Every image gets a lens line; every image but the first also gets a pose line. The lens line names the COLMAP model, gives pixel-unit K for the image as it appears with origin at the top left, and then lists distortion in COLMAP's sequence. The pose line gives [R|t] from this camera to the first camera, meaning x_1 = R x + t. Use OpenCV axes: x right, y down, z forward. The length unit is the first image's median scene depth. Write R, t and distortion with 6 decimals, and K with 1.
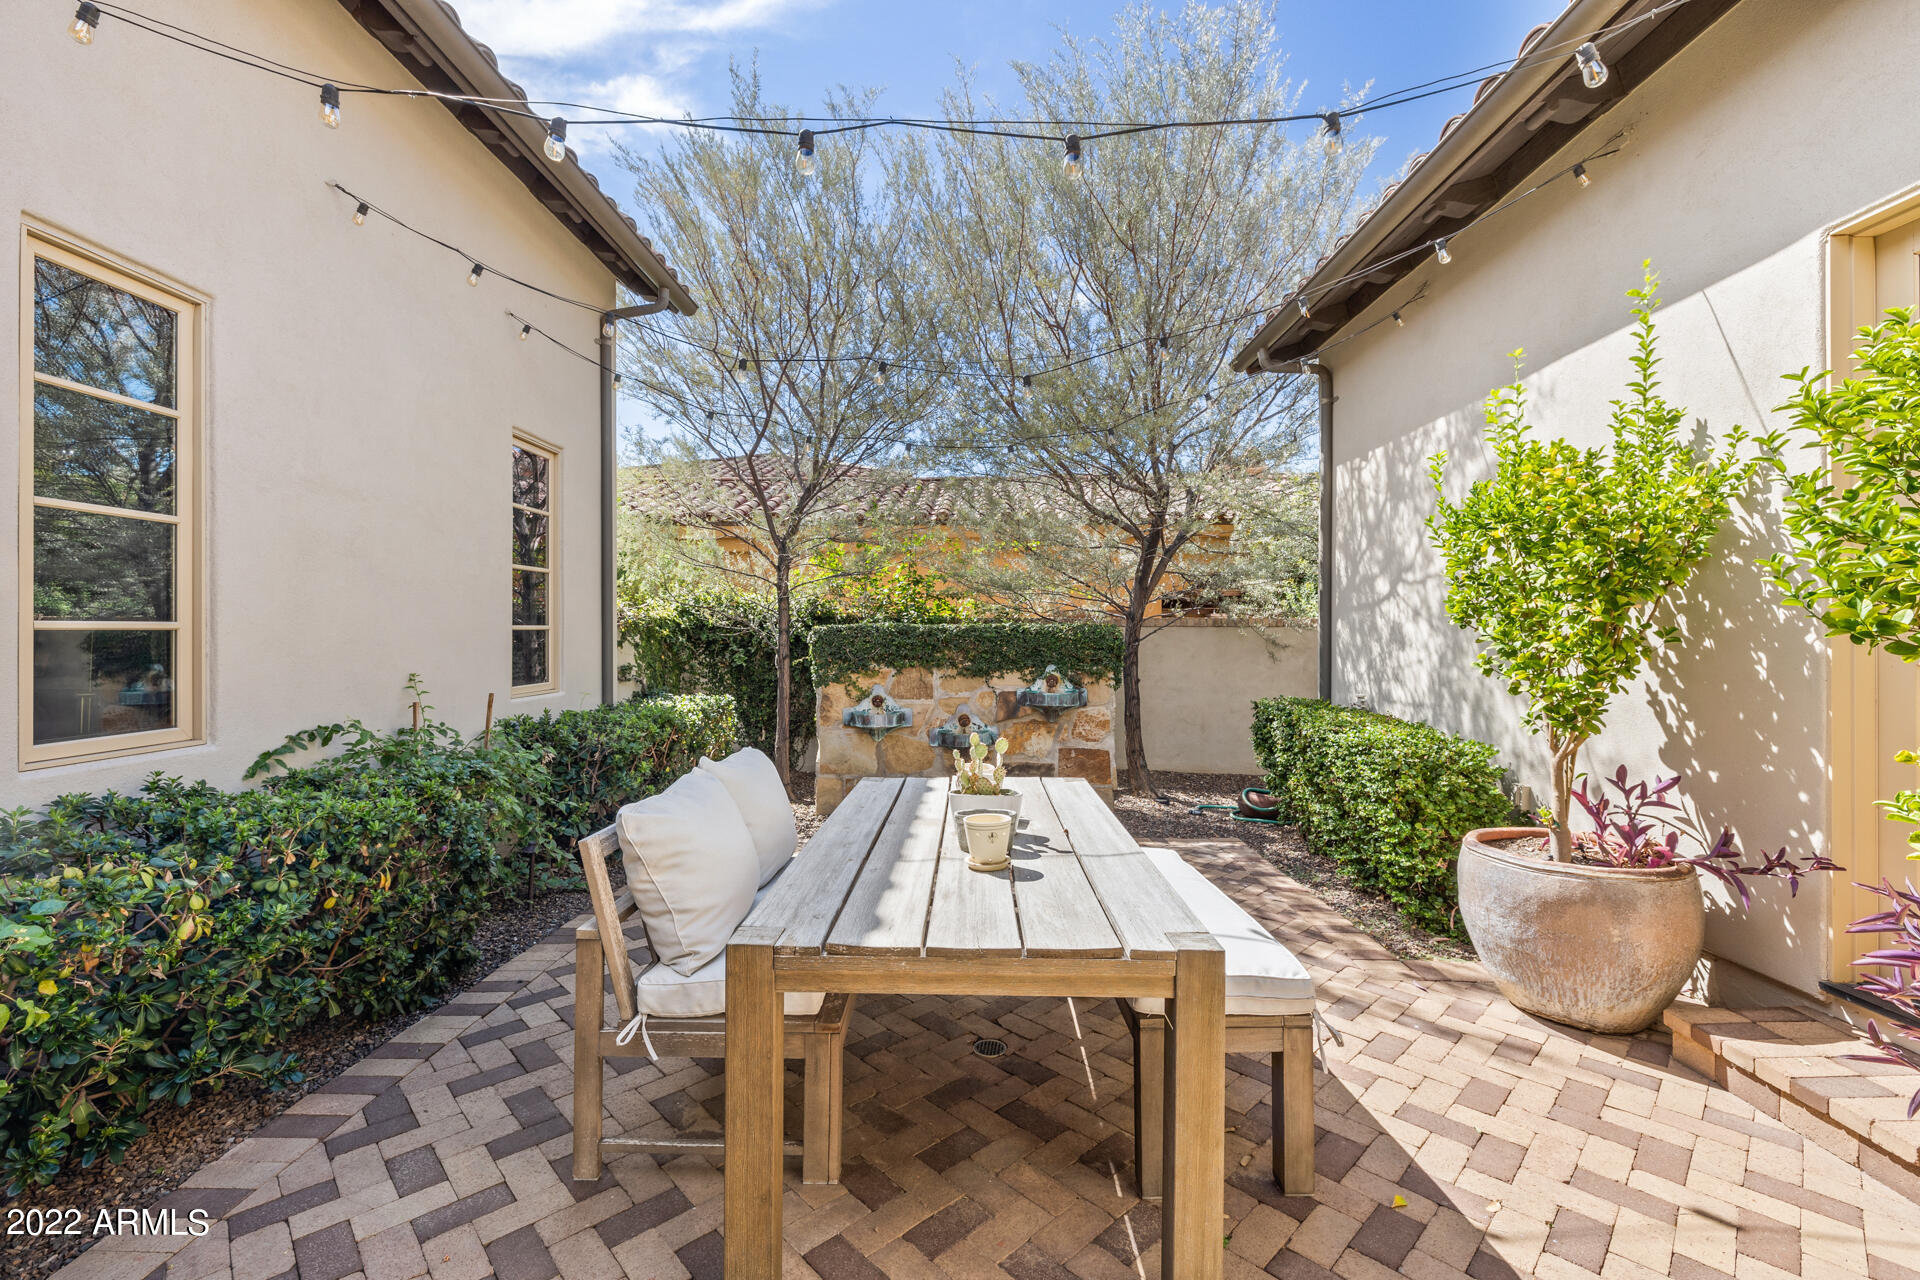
lens RADIAL K [[809.1, 0, 963.7], [0, 809.1, 624.4], [0, 0, 1]] dist [-0.000788, -0.000634]
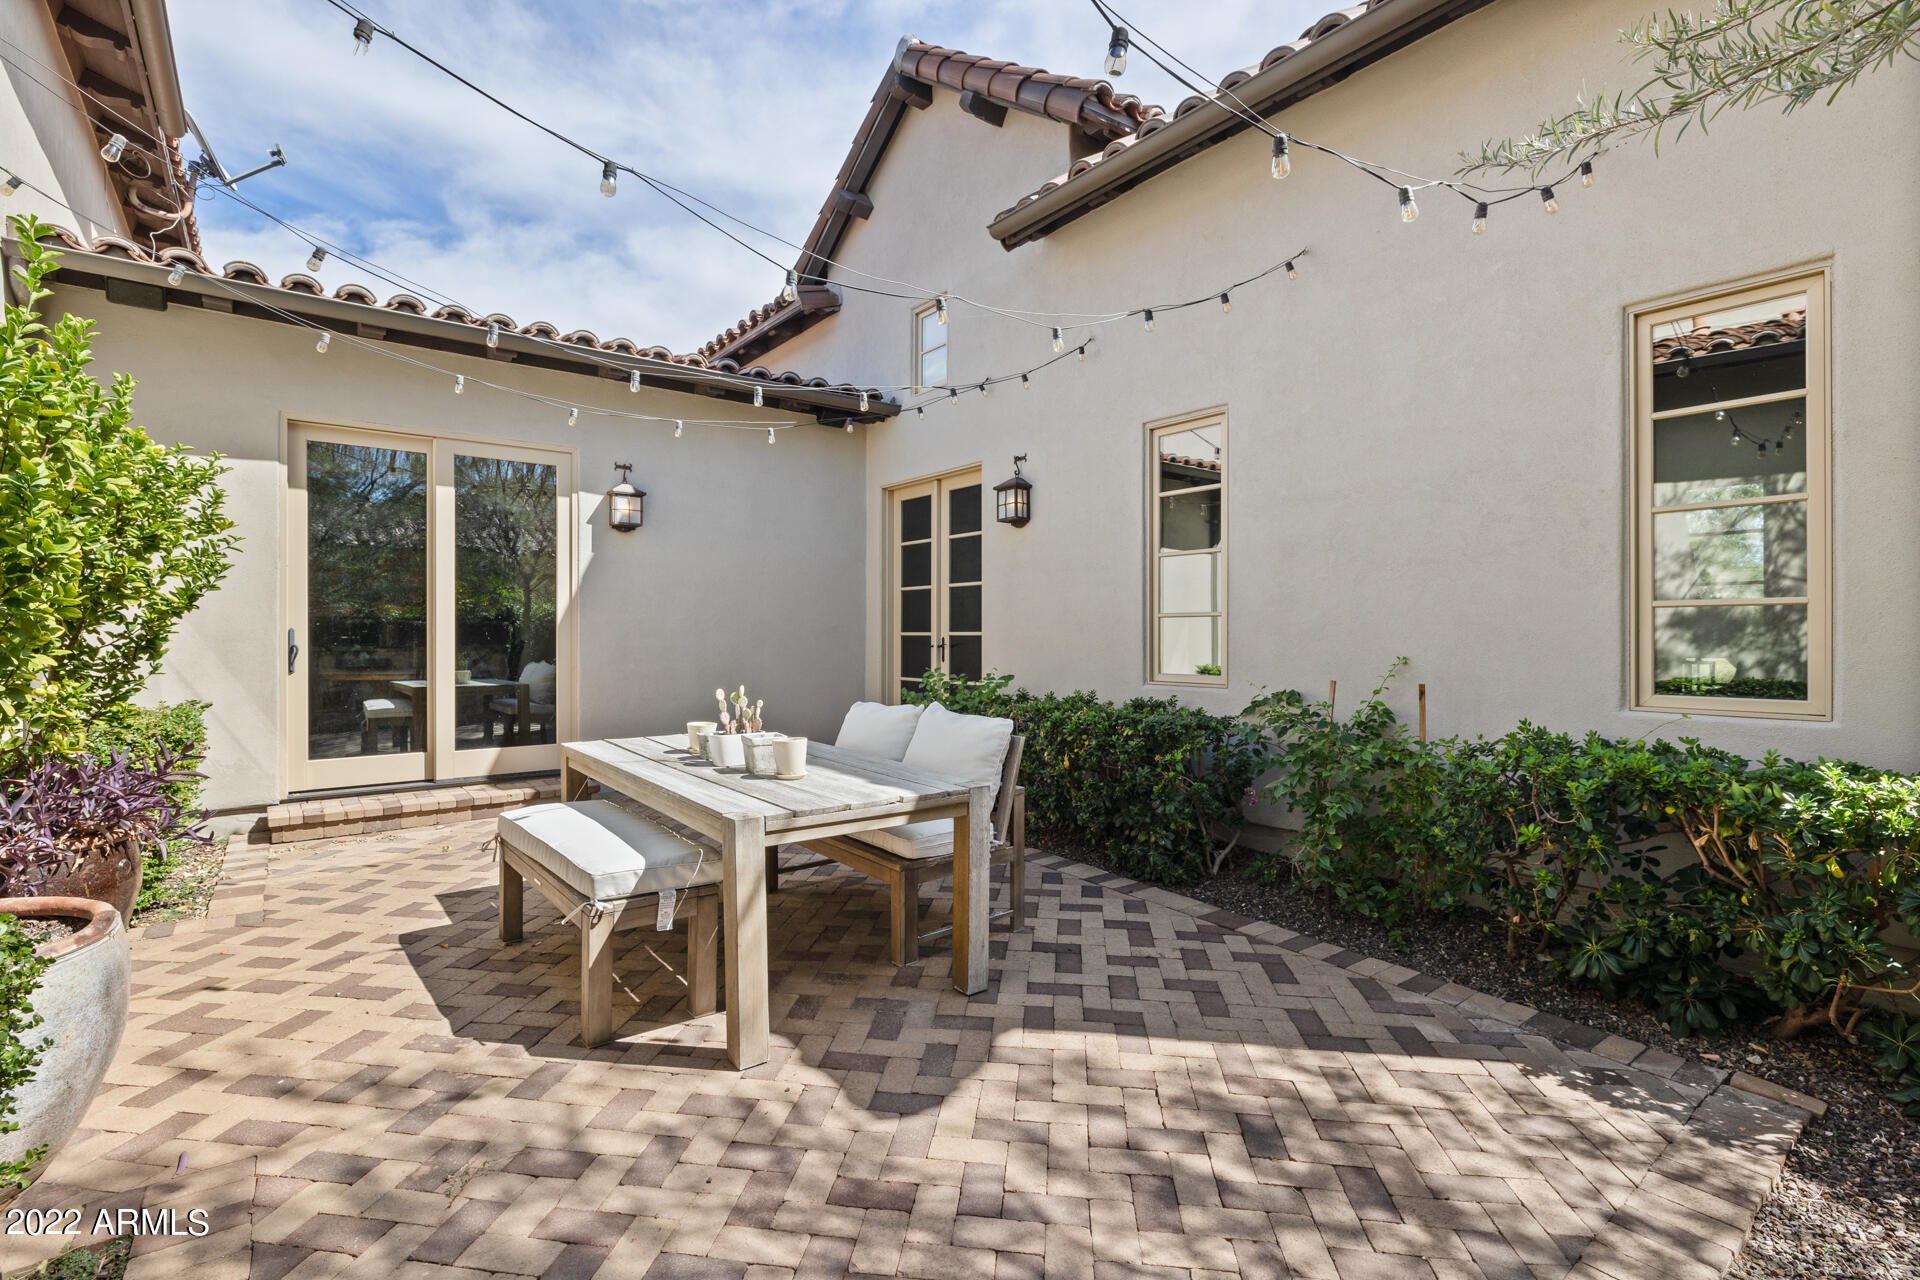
lens RADIAL K [[867.9, 0, 957.3], [0, 867.9, 633.1], [0, 0, 1]] dist [-0.003405, 0.000128]
pose [[-0.770042, 0.002068, -0.637990, 0.311476], [0.005427, 0.999980, -0.003309, 0.025801], [0.637970, -0.006010, -0.770038, 1.101244]]
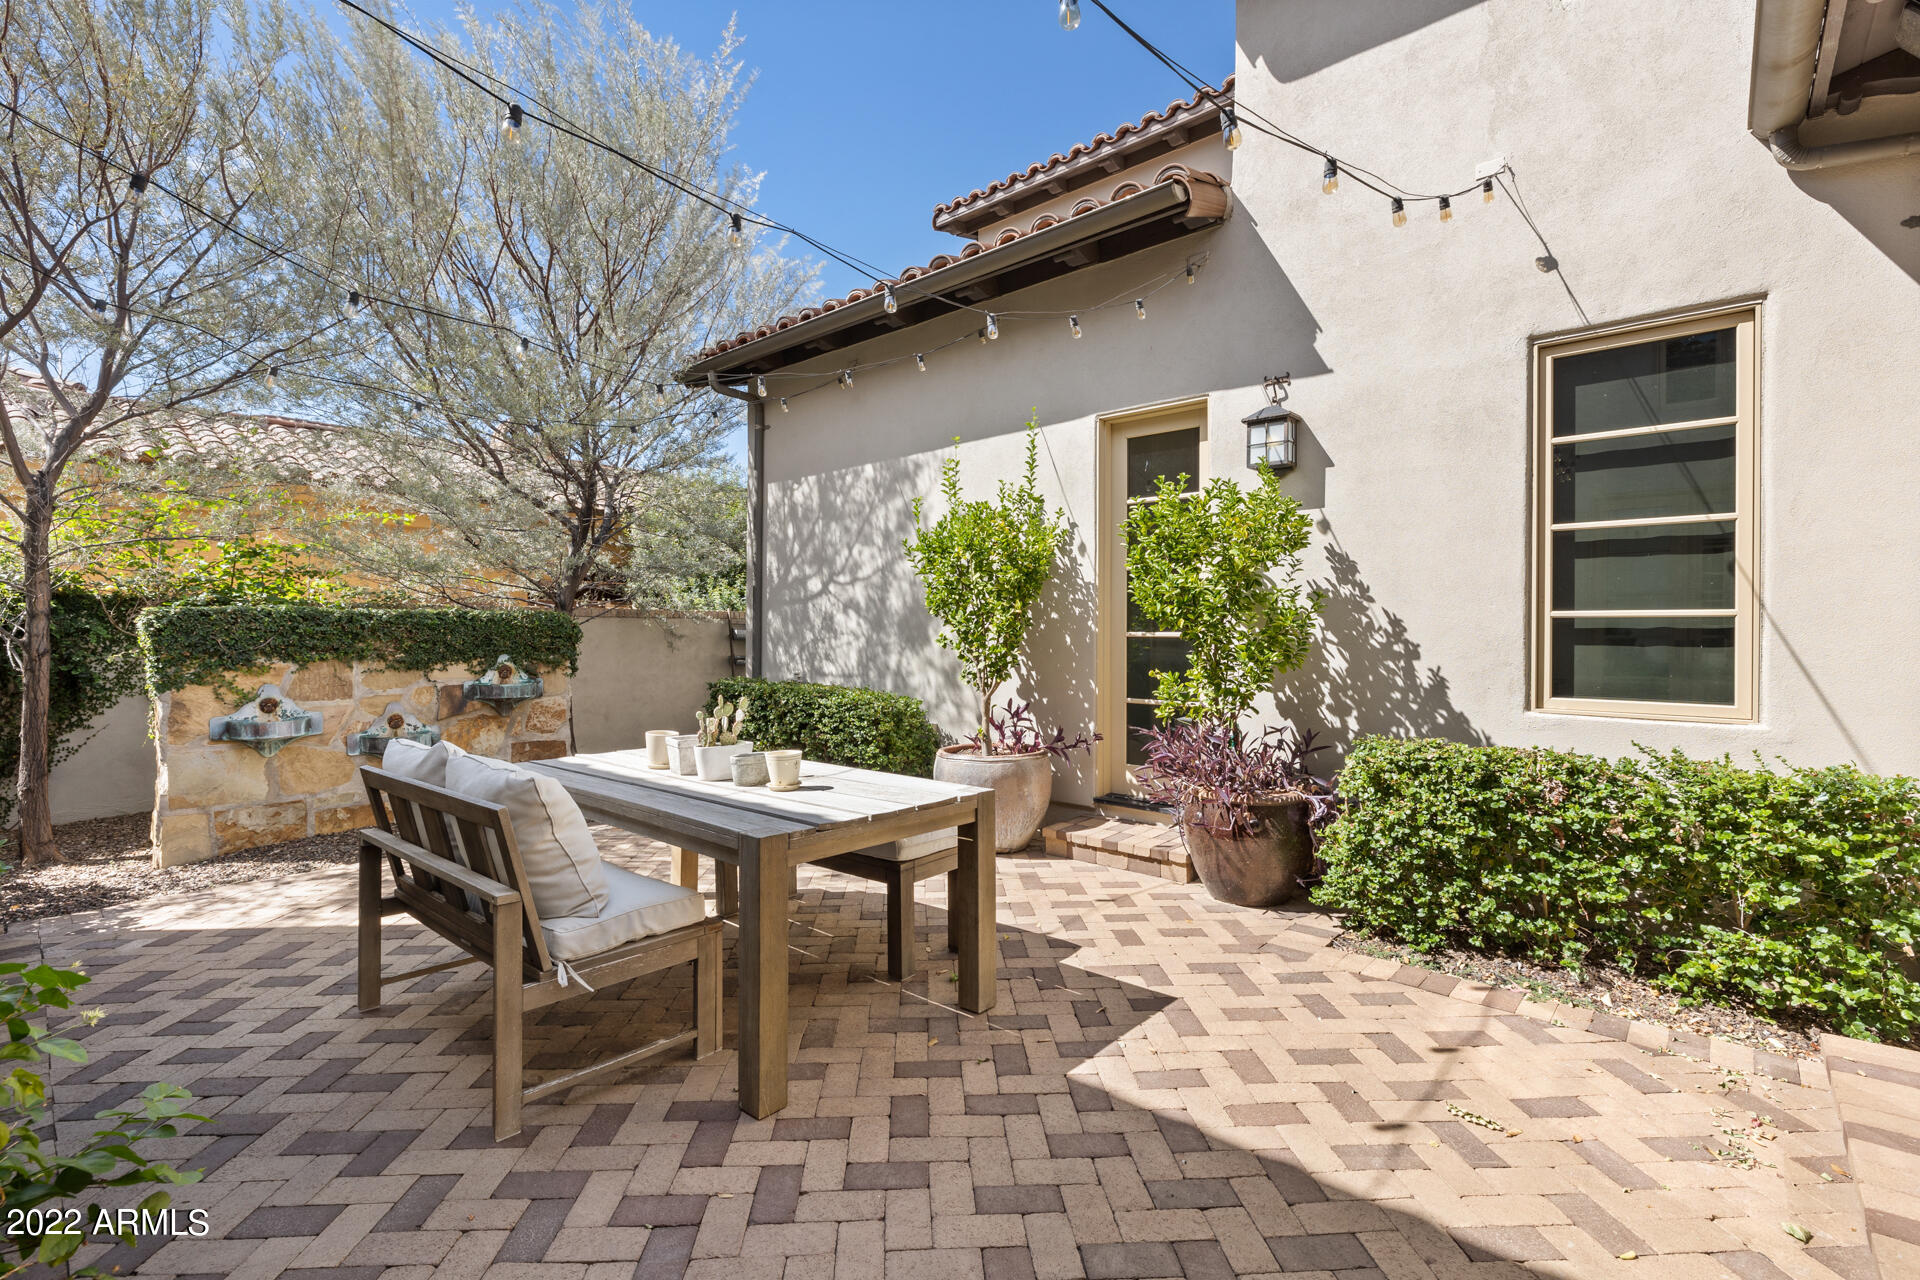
lens RADIAL K [[867.9, 0, 957.3], [0, 867.9, 633.1], [0, 0, 1]] dist [-0.003405, 0.000128]
pose [[0.648443, -0.000261, 0.761263, -0.350263], [-0.010558, 0.999901, 0.009336, 0.011641], [-0.761190, -0.014091, 0.648376, -0.050953]]
